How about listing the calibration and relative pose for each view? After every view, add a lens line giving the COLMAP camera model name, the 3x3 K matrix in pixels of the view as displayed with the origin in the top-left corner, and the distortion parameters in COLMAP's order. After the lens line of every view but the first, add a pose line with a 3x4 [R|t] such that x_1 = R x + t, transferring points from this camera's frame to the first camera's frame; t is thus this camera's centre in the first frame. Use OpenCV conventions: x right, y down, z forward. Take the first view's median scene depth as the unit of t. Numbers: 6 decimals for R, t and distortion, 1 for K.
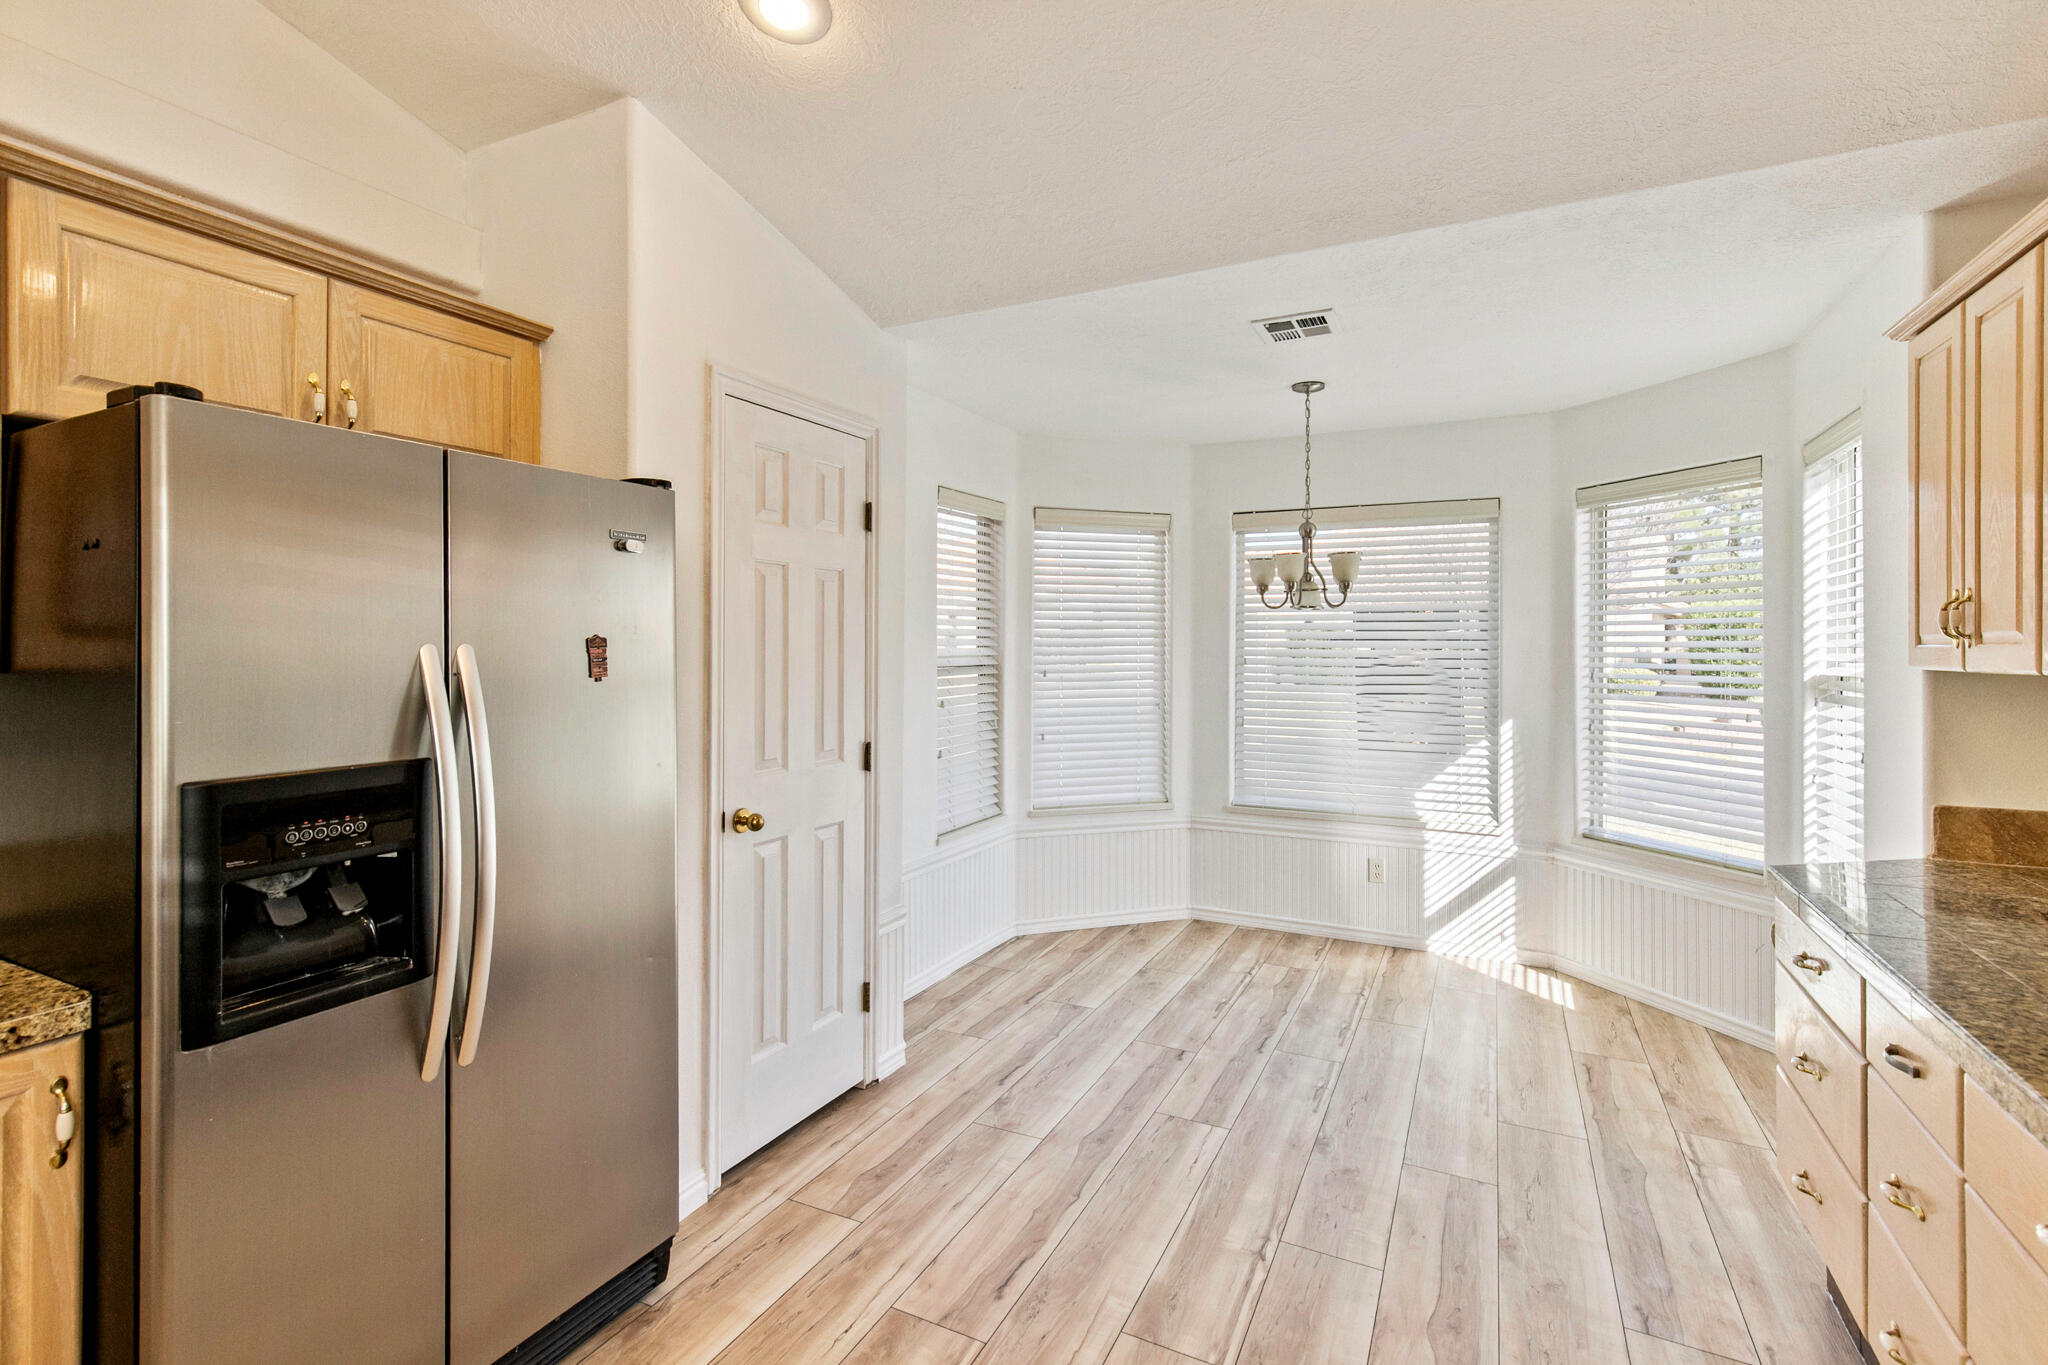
lens RADIAL K [[950.9, 0, 1026.2], [0, 950.9, 645.4], [0, 0, 1]] dist [0.004065, -0.000205]
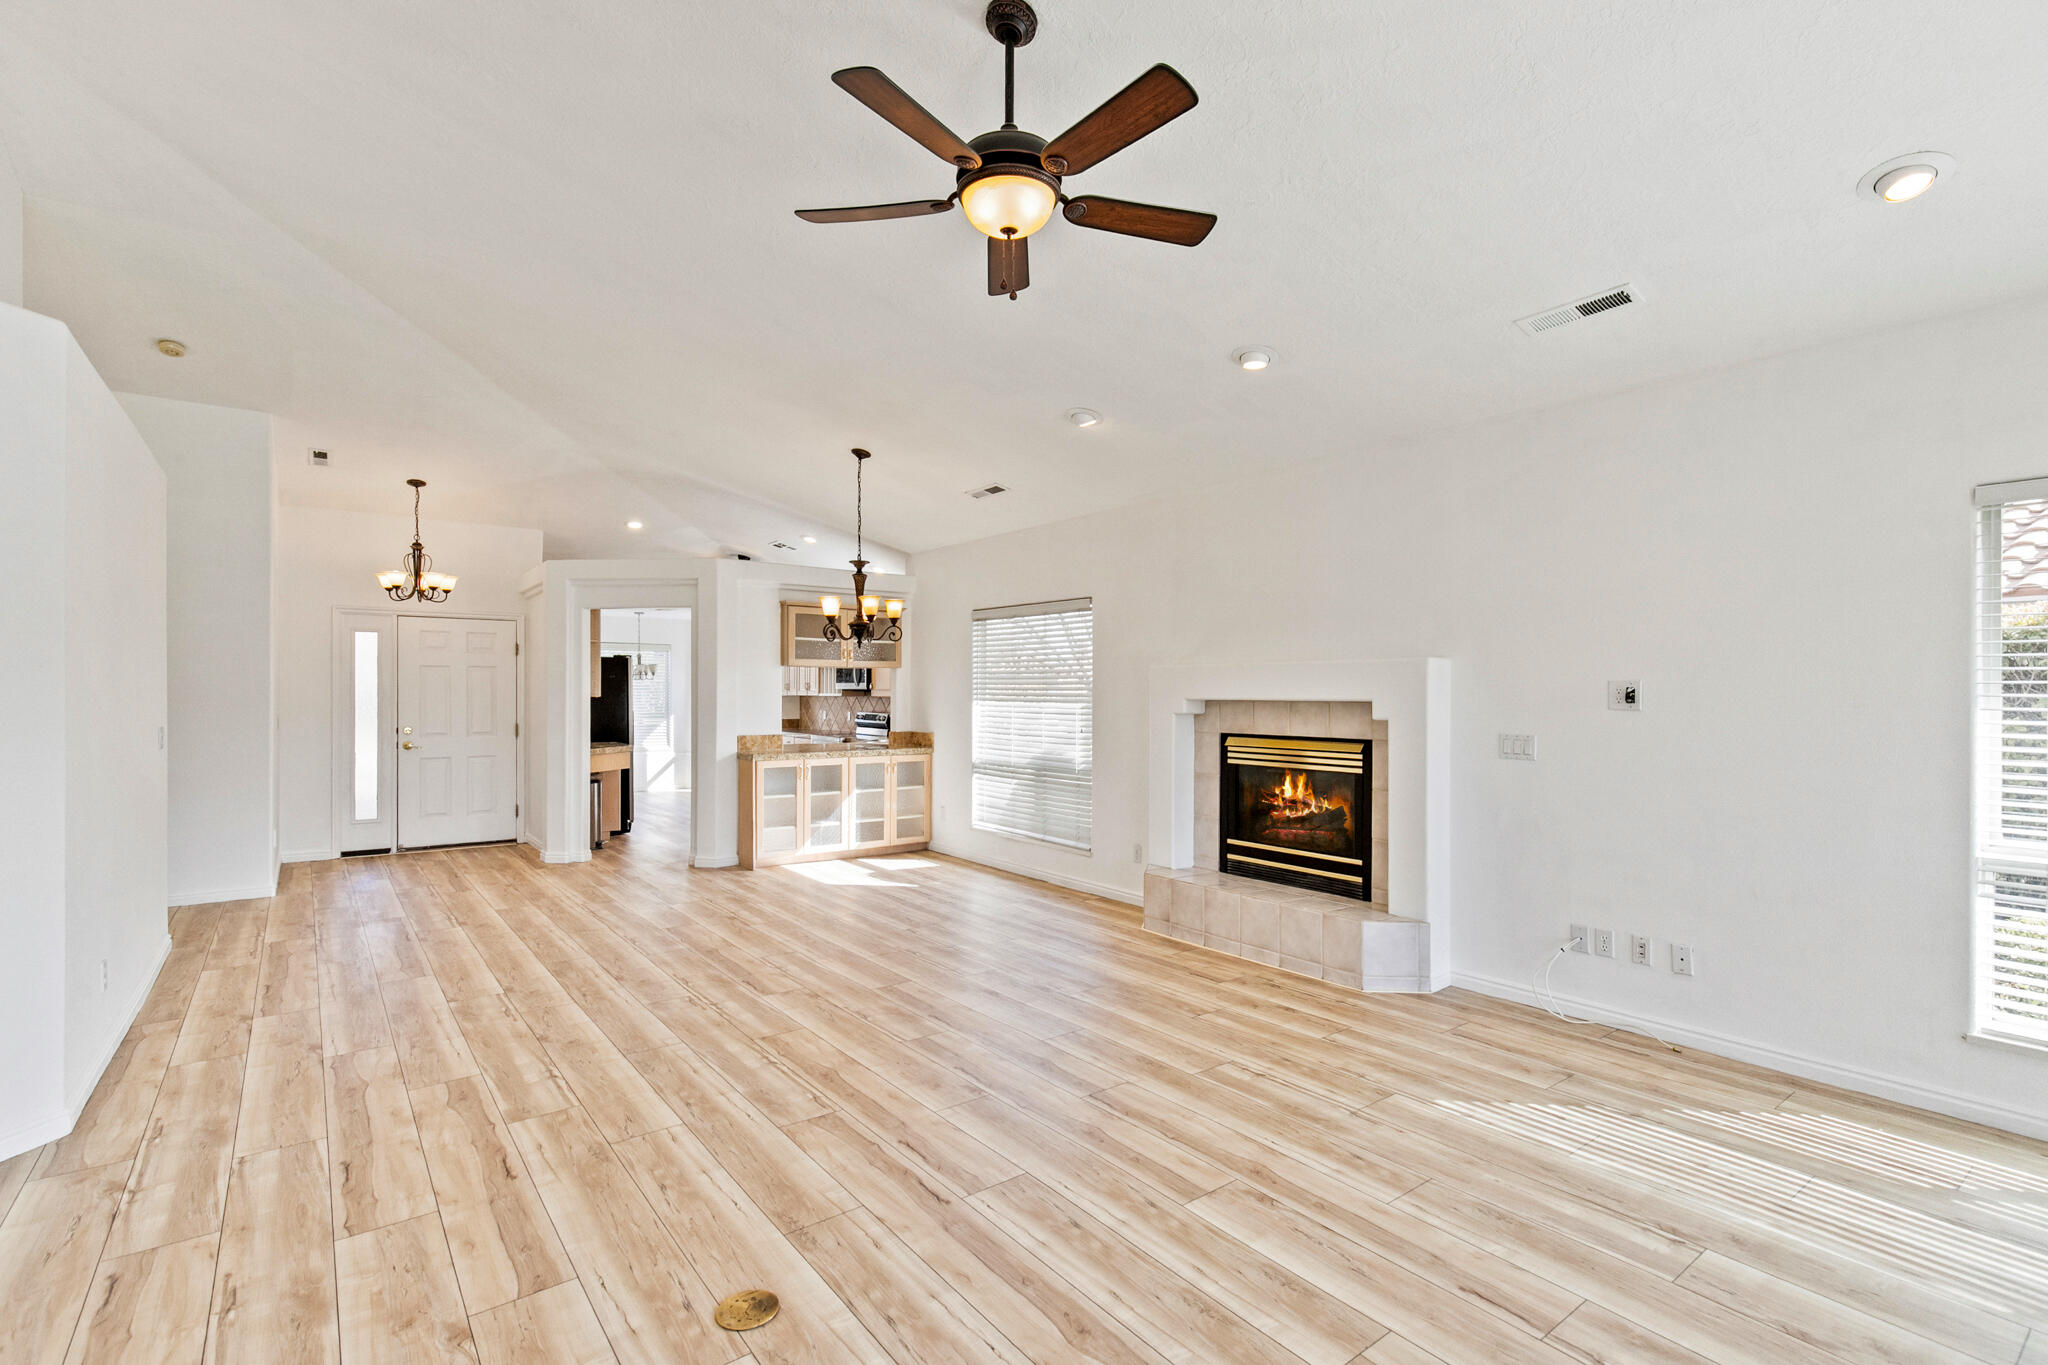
lens RADIAL K [[942.6, 0, 1022.2], [0, 942.6, 696.5], [0, 0, 1]] dist [0.006184, -0.000017]
pose [[0.436984, -0.003701, 0.899462, -1.903980], [0.000901, 0.999993, 0.003677, 0.008430], [-0.899469, -0.000797, 0.436984, -1.500724]]
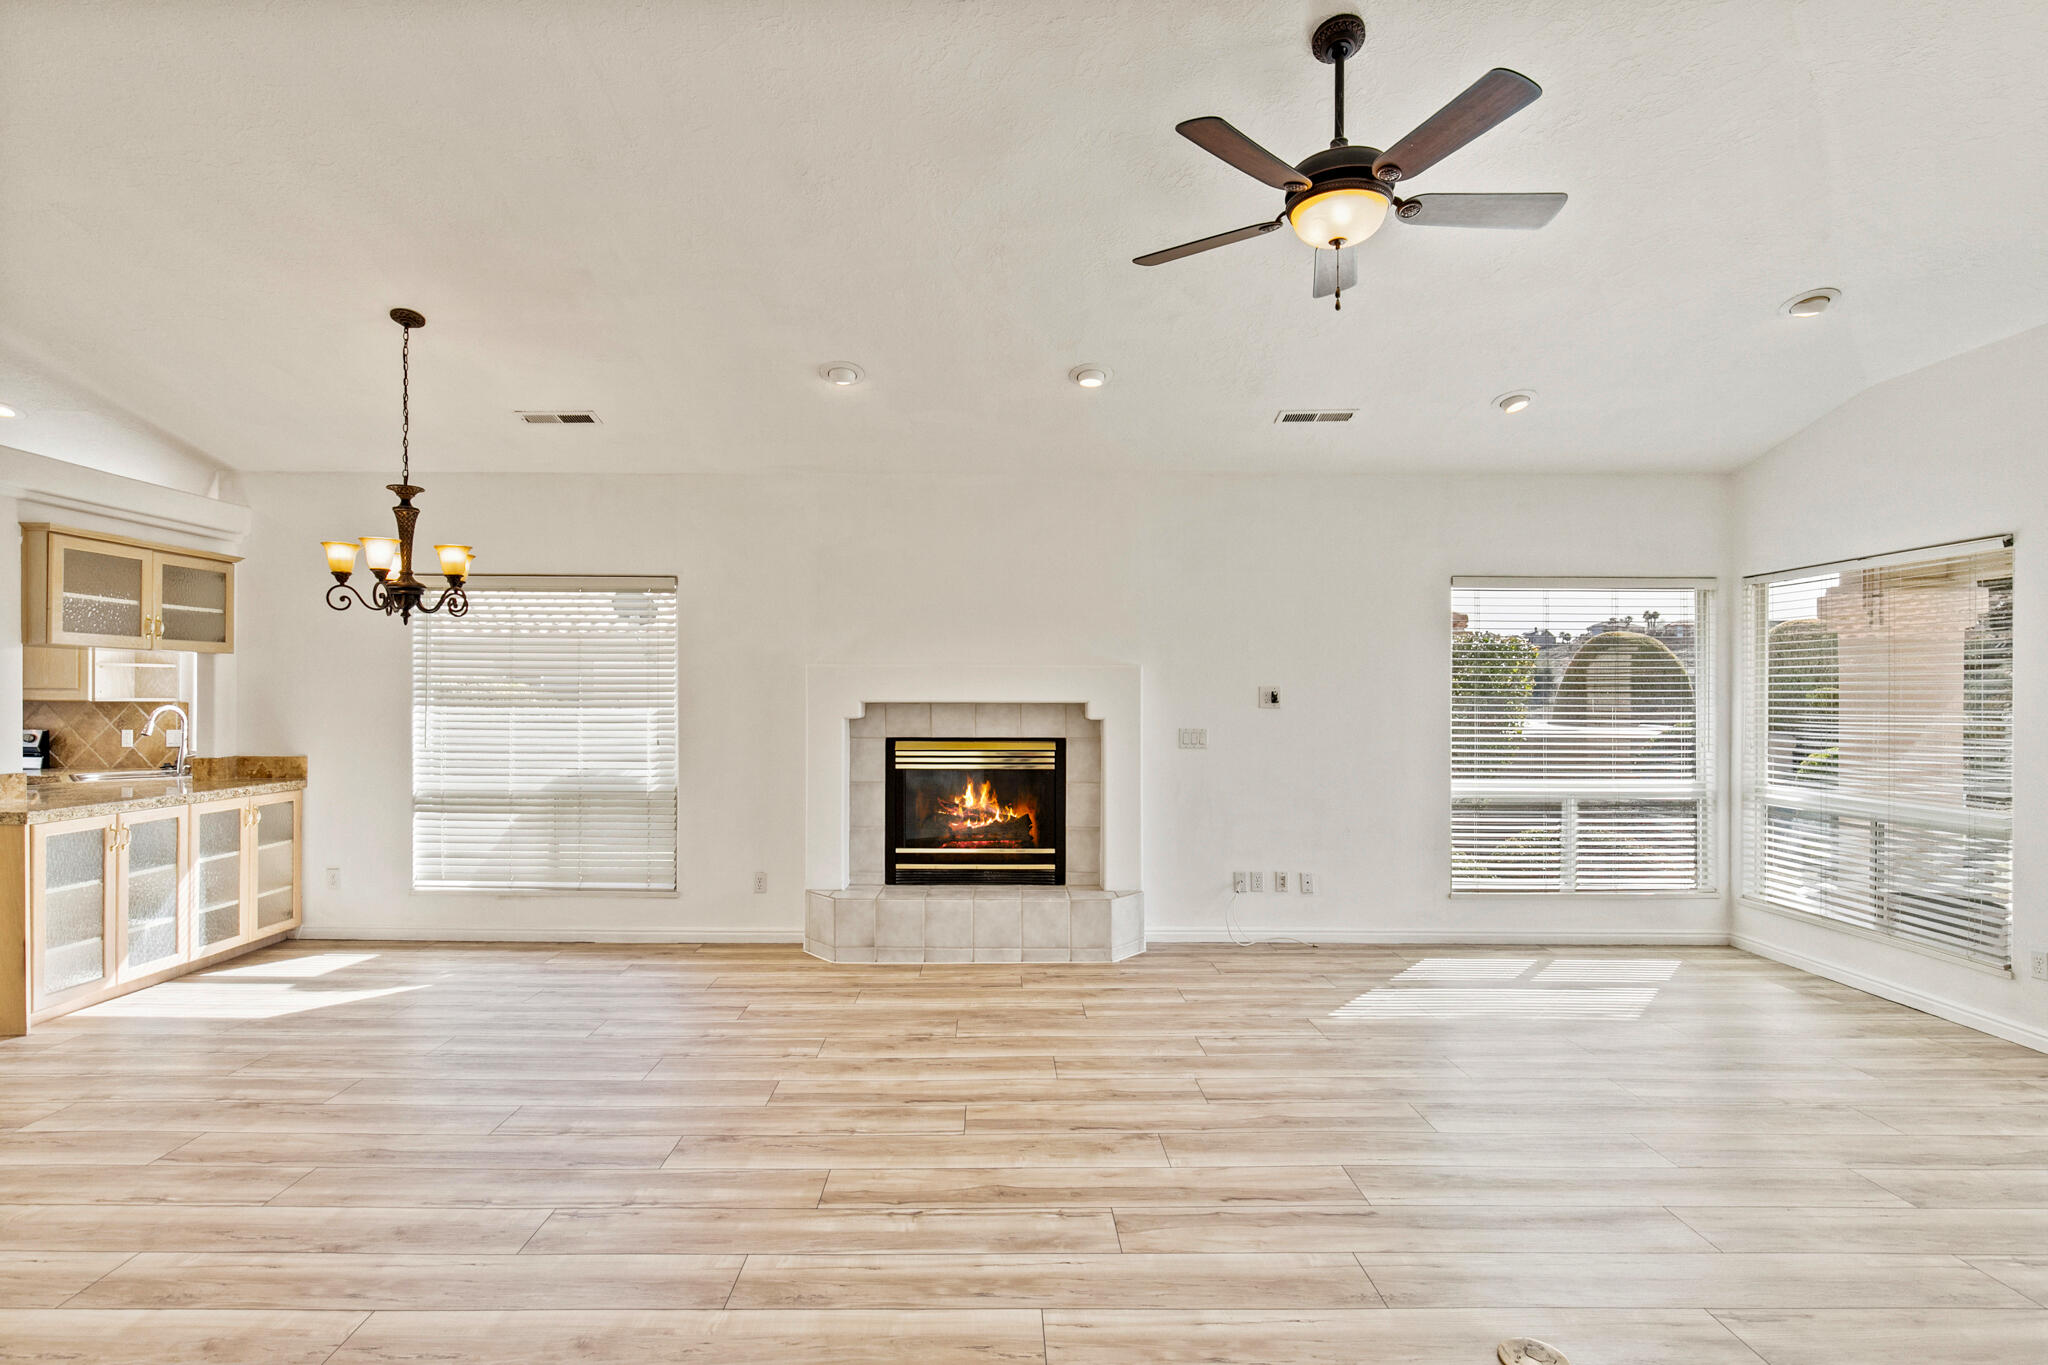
lens RADIAL K [[998.3, 0, 996.9], [0, 998.3, 691.0], [0, 0, 1]] dist [-0.000505, 0.000034]
pose [[-0.454158, 0.001068, 0.890920, -1.835924], [-0.000662, 0.999999, -0.001536, 0.004785], [-0.890921, -0.001287, -0.454157, -0.672659]]
